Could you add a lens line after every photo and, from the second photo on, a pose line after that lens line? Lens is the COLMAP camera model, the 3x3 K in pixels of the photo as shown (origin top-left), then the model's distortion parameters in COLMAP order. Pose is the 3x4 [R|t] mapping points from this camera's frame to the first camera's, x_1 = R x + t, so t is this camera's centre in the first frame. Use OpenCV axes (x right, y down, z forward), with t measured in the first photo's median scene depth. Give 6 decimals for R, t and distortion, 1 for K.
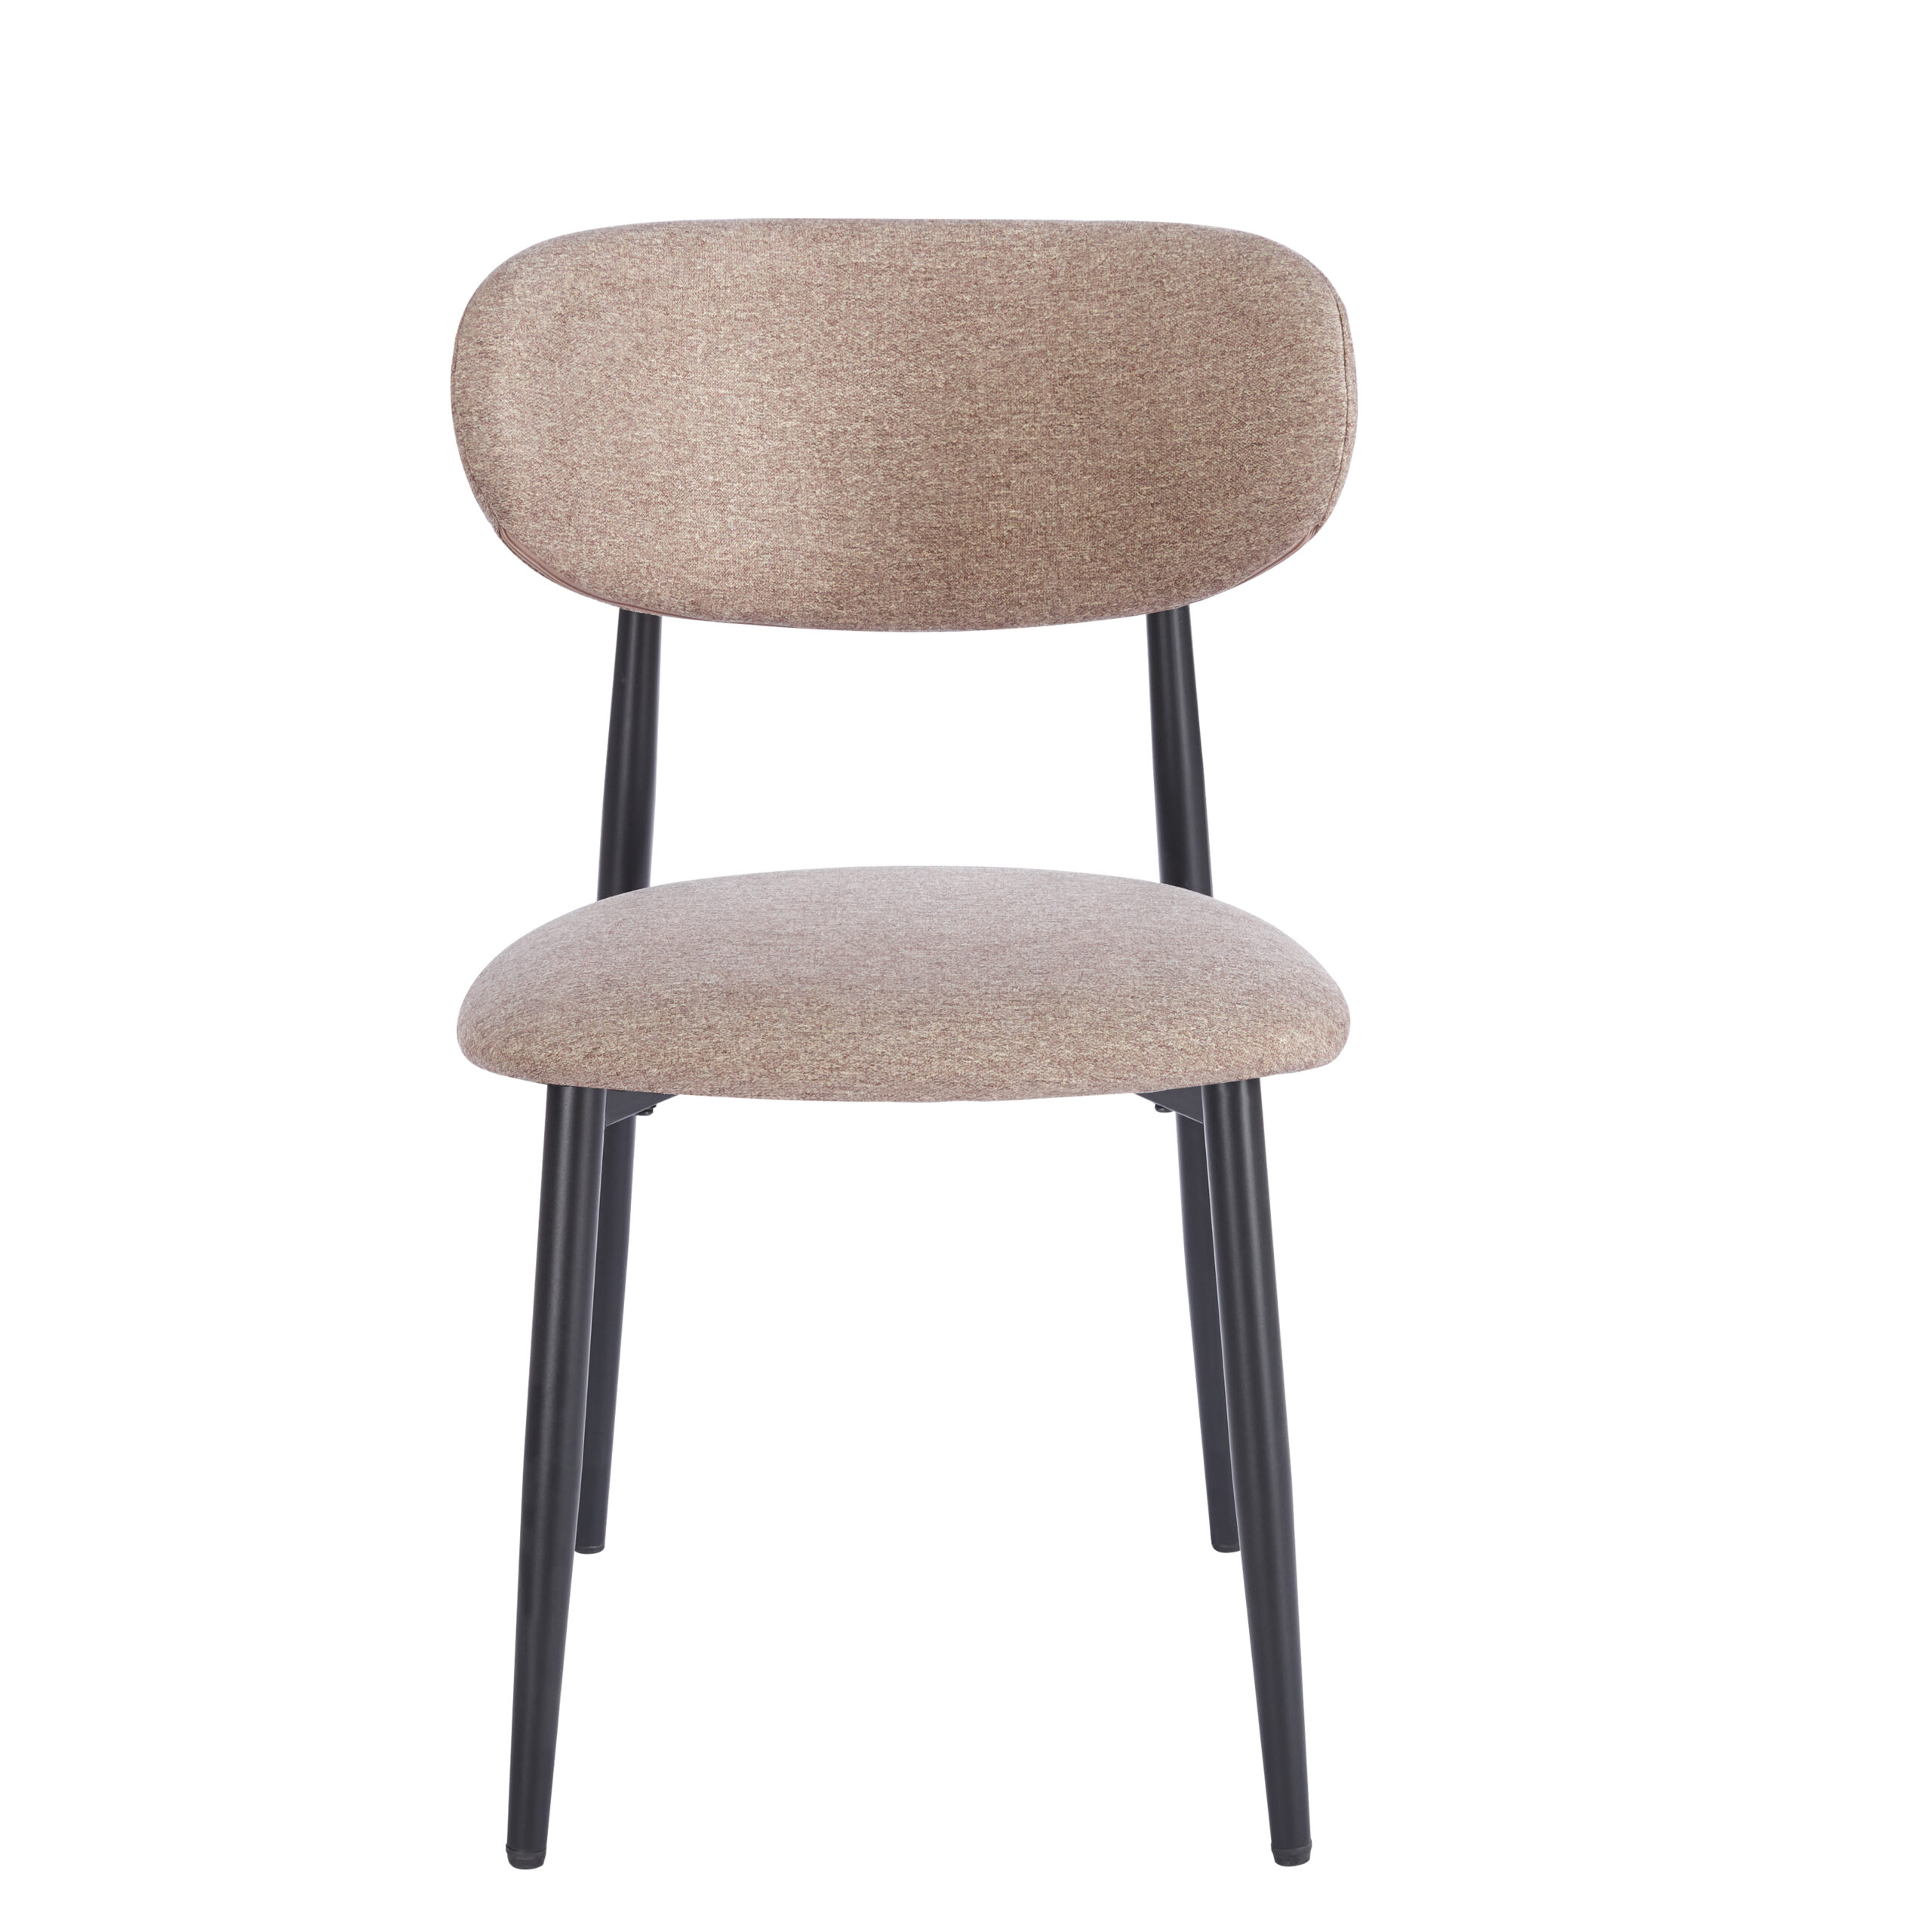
lens RADIAL K [[4900.4, 0, 966.0], [0, 4900.4, 966.0], [0, 0, 1]] dist [0.063304, -0.386409]
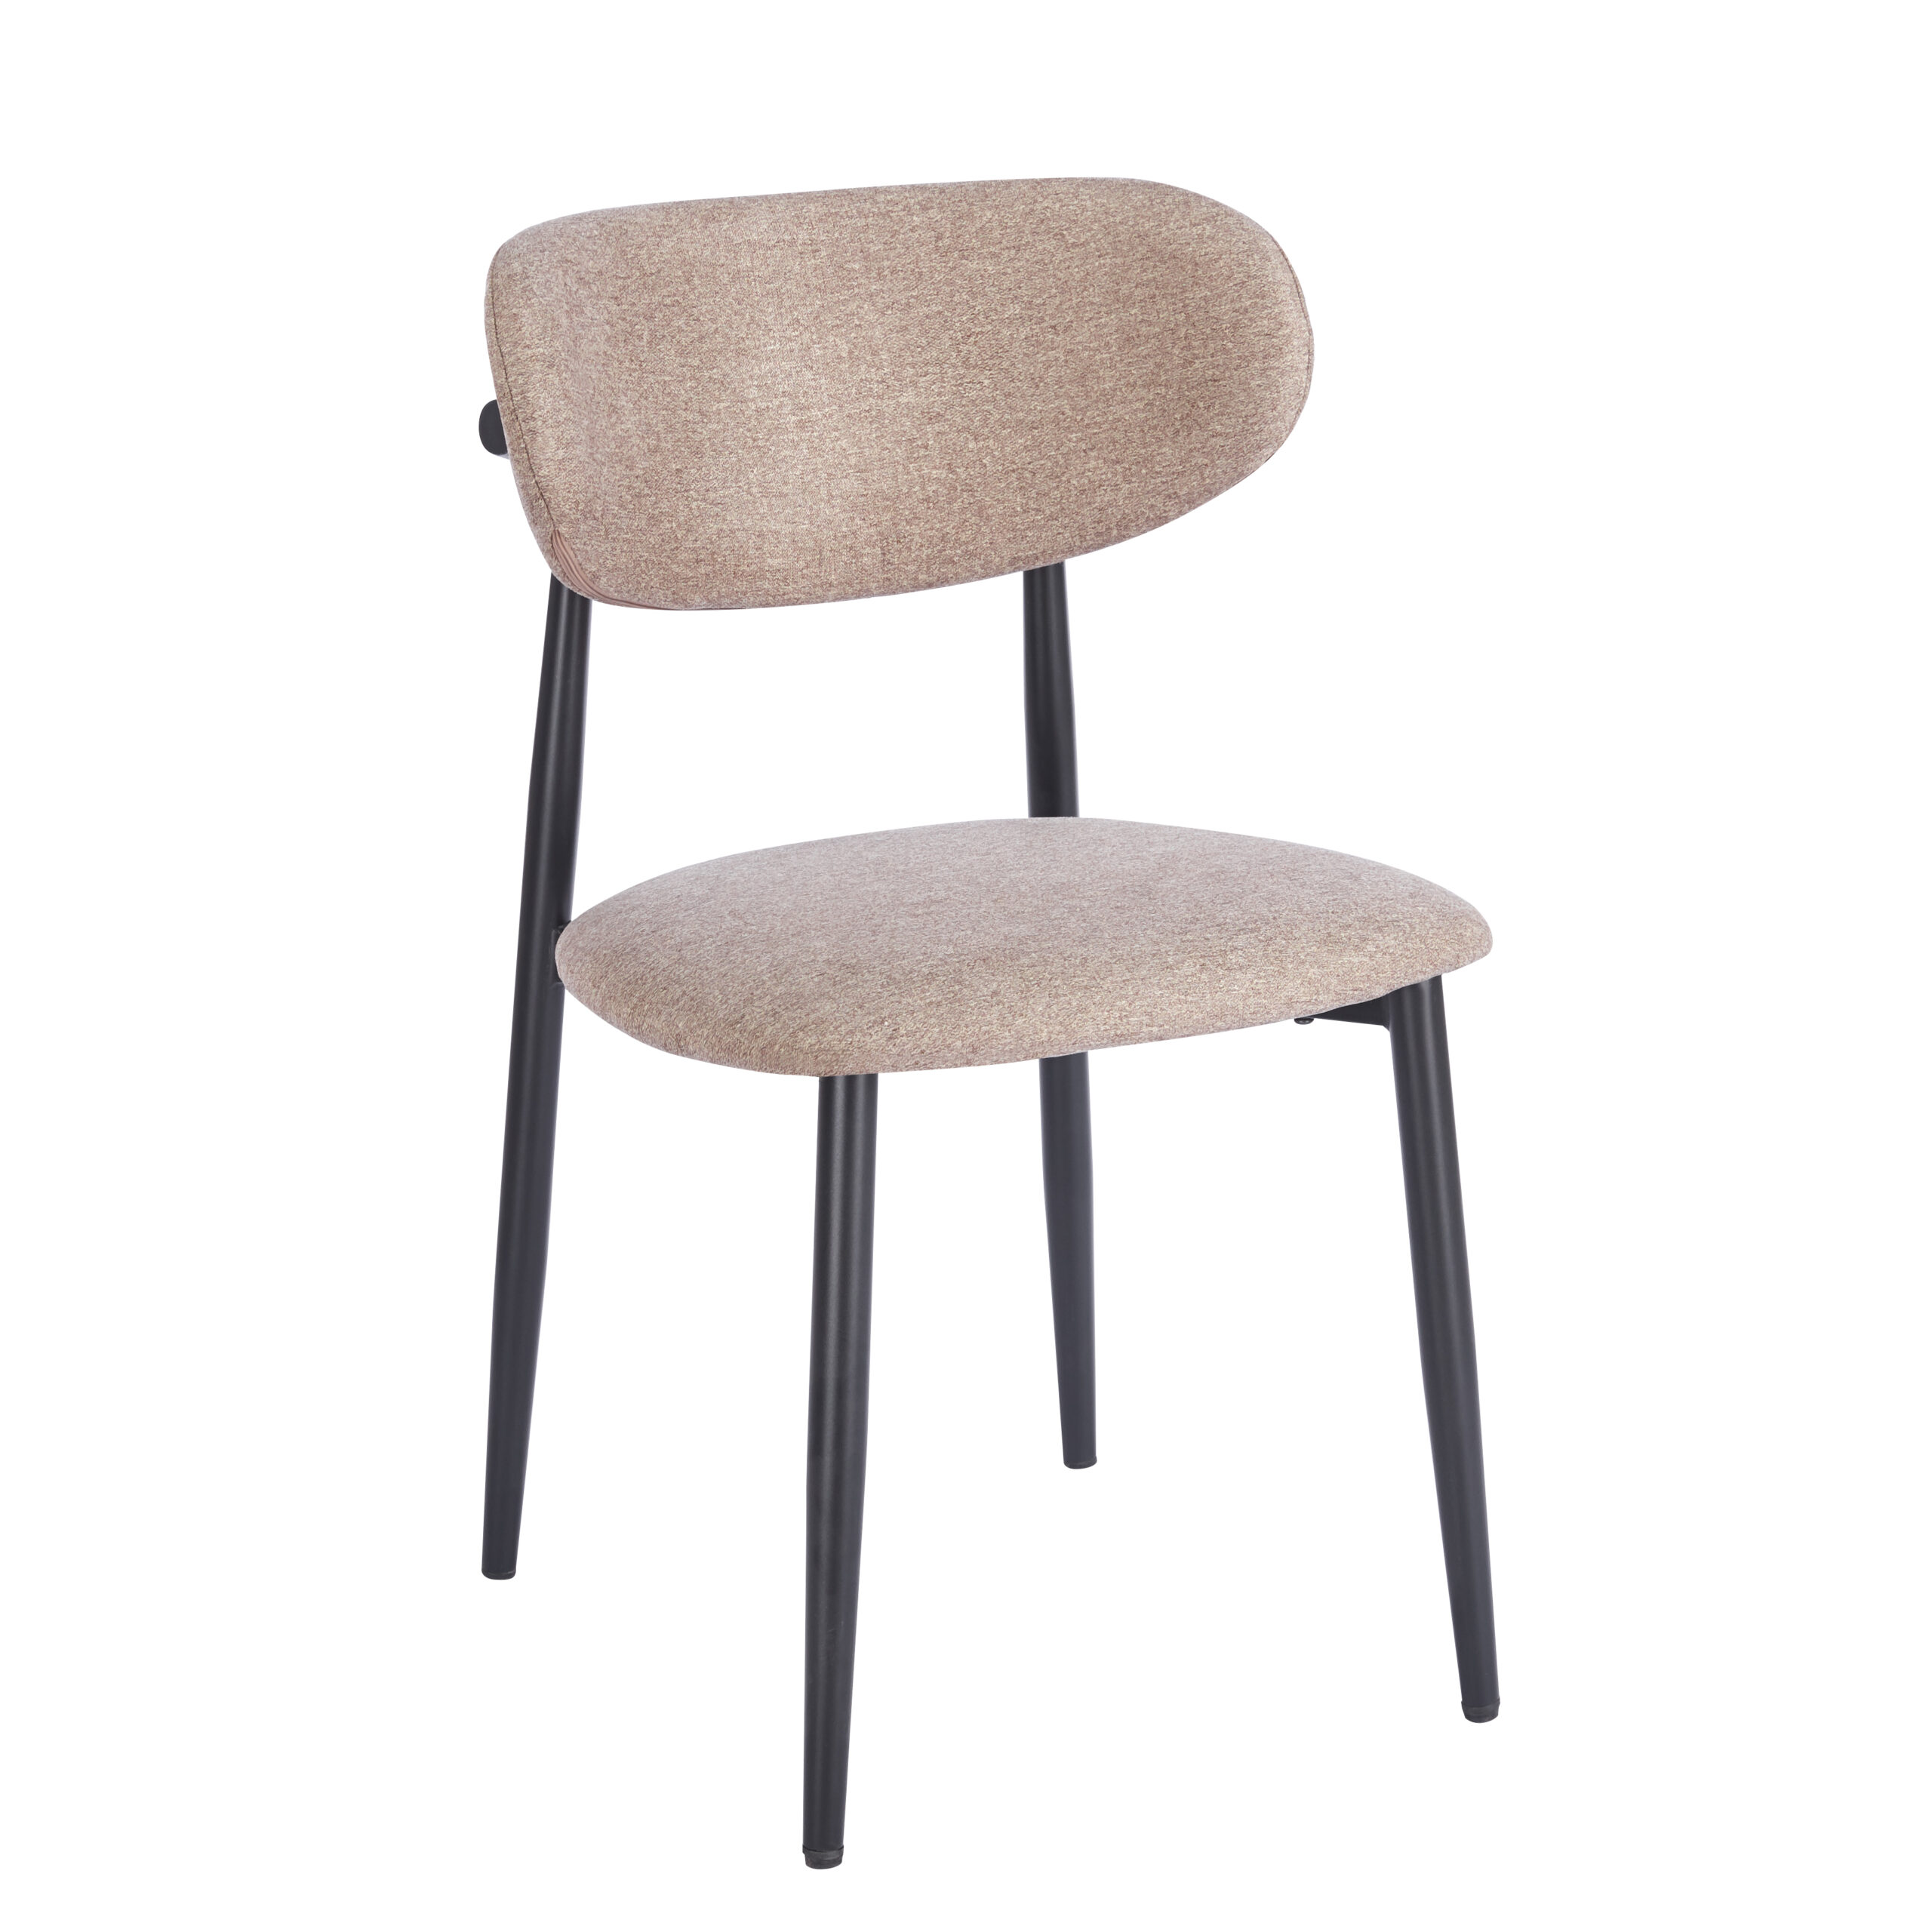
lens RADIAL K [[4900.4, 0, 966.0], [0, 4900.4, 966.0], [0, 0, 1]] dist [0.063304, -0.386409]
pose [[0.920048, -0.132896, 0.368578, -0.374273], [0.131071, 0.990916, 0.030110, -0.021178], [-0.369231, 0.020607, 0.929109, 0.057284]]
